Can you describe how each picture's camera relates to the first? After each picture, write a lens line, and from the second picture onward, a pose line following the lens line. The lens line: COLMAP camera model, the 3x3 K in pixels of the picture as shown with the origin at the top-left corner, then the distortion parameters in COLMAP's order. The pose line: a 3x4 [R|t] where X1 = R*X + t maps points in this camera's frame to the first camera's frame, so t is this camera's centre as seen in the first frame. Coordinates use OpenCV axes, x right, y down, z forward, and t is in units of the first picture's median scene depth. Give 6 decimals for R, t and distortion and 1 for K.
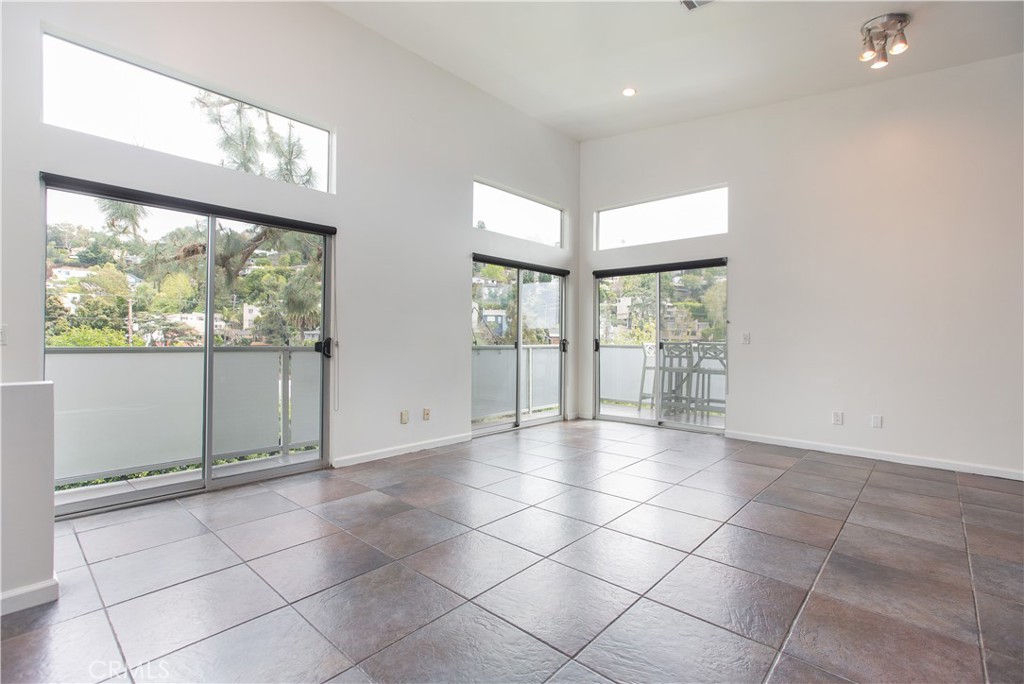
lens RADIAL K [[474.1, 0, 510.0], [0, 474.1, 336.7], [0, 0, 1]] dist [-0.040535, 0.022469]
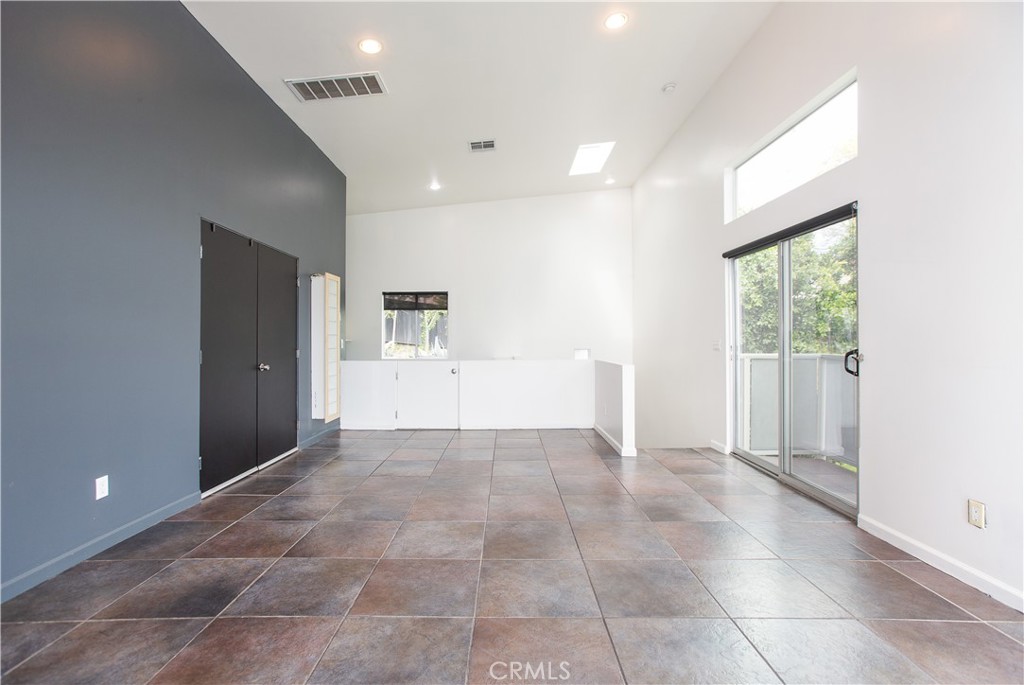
lens RADIAL K [[465.4, 0, 510.4], [0, 465.4, 339.6], [0, 0, 1]] dist [-0.041656, 0.026629]
pose [[-0.731775, -0.011879, -0.681443, 0.333972], [-0.006775, 0.999925, -0.010156, -0.001477], [0.681513, -0.002815, -0.731801, 0.741977]]
